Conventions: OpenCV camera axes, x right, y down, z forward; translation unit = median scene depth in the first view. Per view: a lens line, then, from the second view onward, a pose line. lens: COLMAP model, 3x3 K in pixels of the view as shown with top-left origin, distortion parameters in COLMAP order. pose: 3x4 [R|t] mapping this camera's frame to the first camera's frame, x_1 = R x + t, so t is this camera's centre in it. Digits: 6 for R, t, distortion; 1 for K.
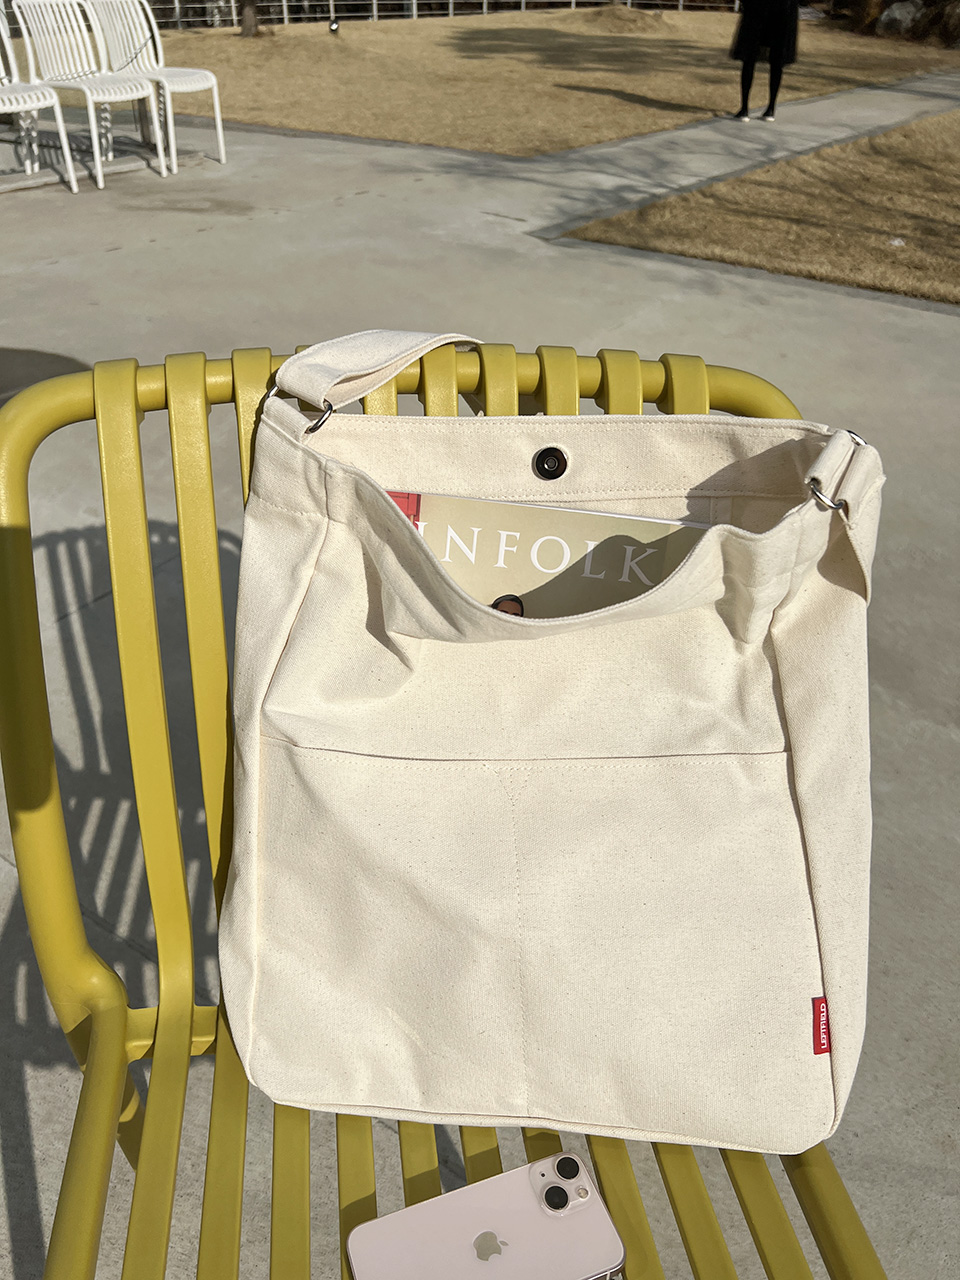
lens RADIAL K [[952.3, 0, 496.6], [0, 952.3, 646.8], [0, 0, 1]] dist [0.063176, -0.069836]
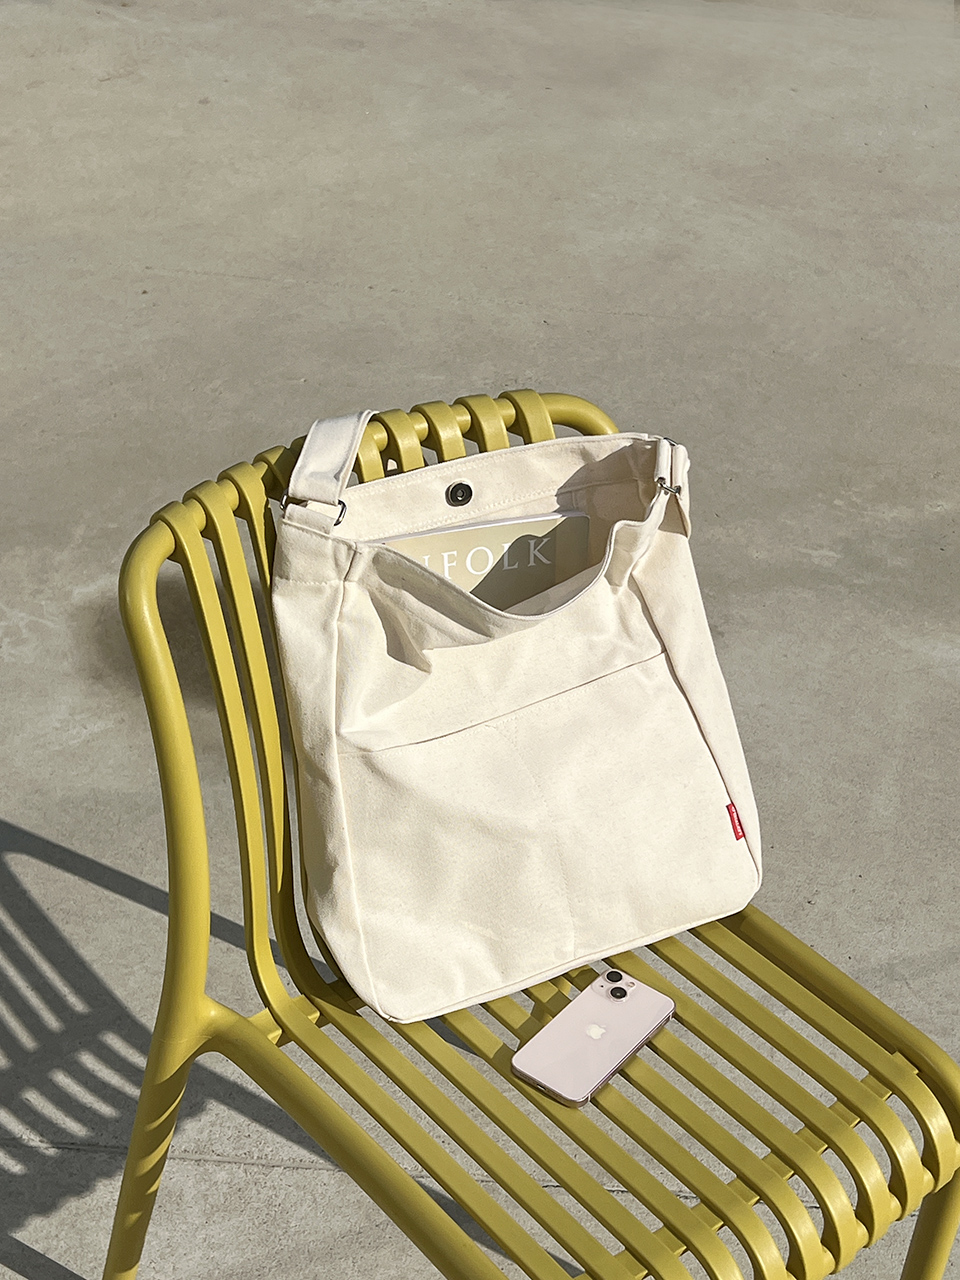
lens RADIAL K [[1869.8, 0, 478.5], [0, 1869.8, 621.2], [0, 0, 1]] dist [0.191125, -0.643918]
pose [[0.861989, -0.275687, 0.425409, -0.151250], [0.256186, 0.961048, 0.103710, -0.040276], [-0.437429, 0.019587, 0.899039, -0.188967]]
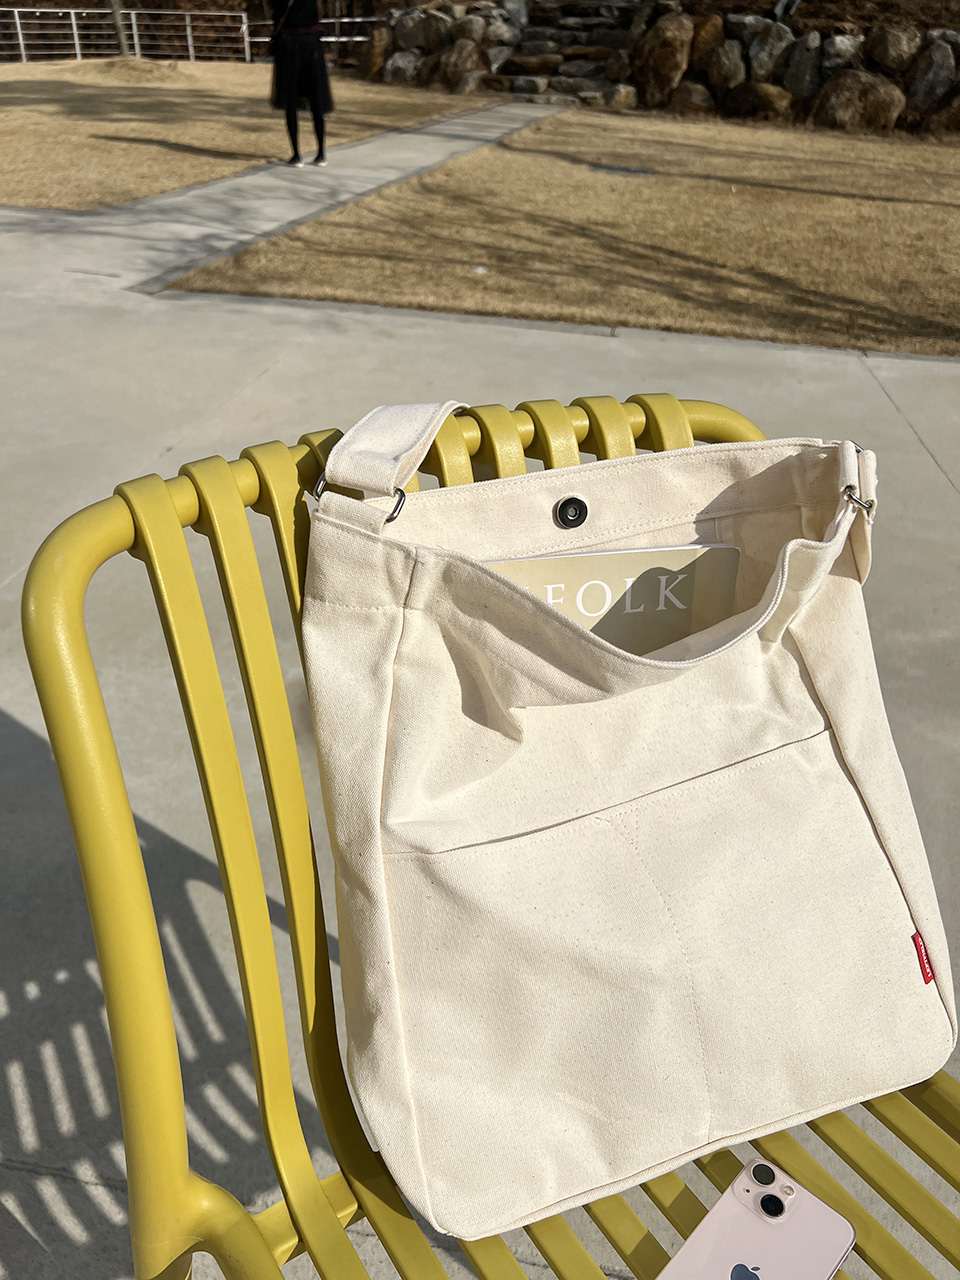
lens RADIAL K [[950.6, 0, 490.1], [0, 950.6, 636.2], [0, 0, 1]] dist [0.058259, -0.065433]
pose [[0.911098, -0.212038, 0.353469, -0.058172], [0.227175, 0.973853, -0.001371, -0.011459], [-0.343936, 0.081549, 0.935445, 0.011842]]
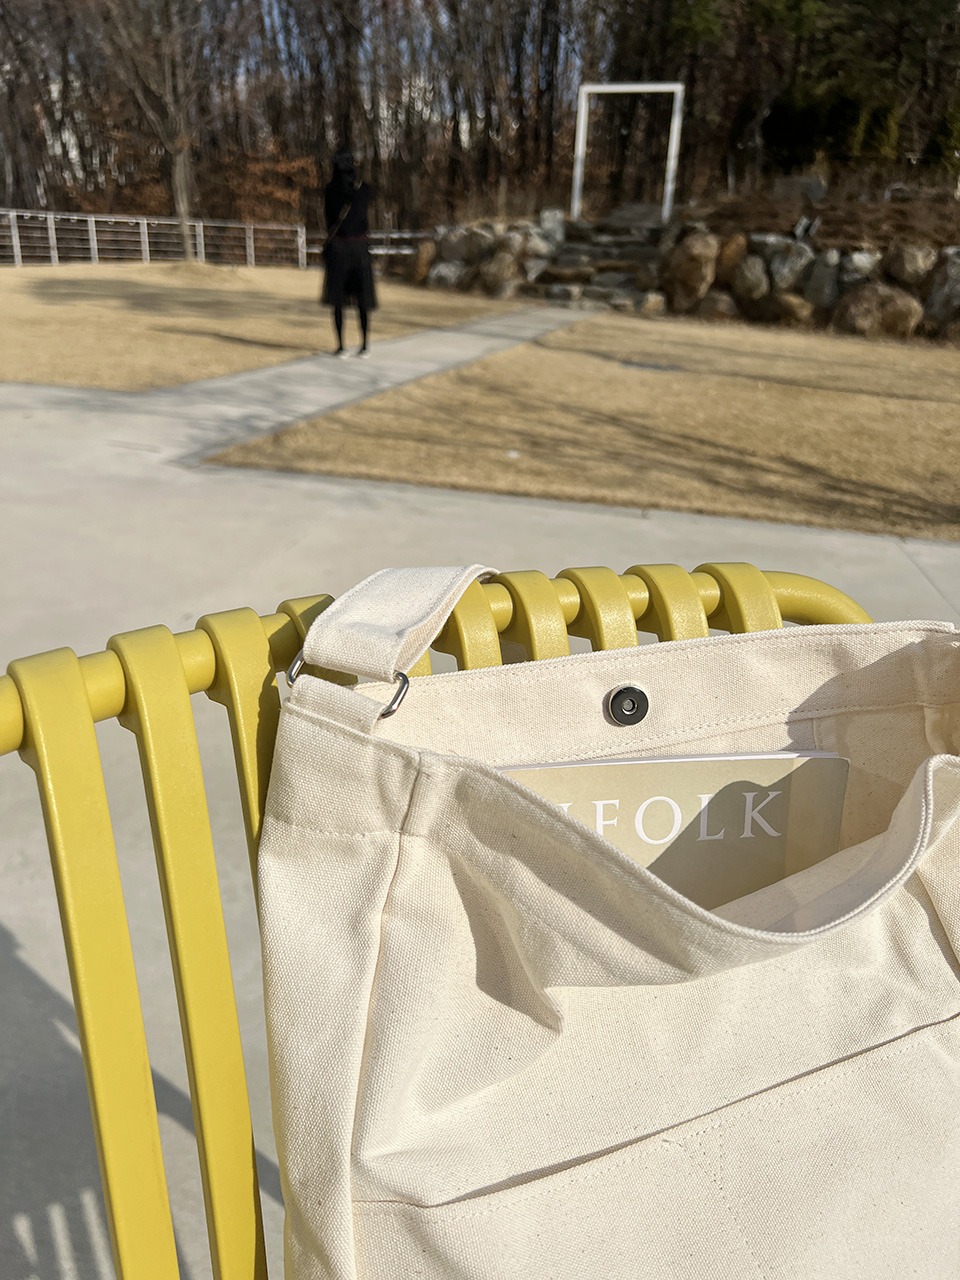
lens RADIAL K [[957.6, 0, 496.2], [0, 957.6, 655.8], [0, 0, 1]] dist [0.097122, -0.167285]
pose [[0.922897, -0.128067, 0.363126, -0.046228], [0.198323, 0.966455, -0.163197, -0.017510], [-0.330045, 0.222630, 0.917336, 0.041594]]
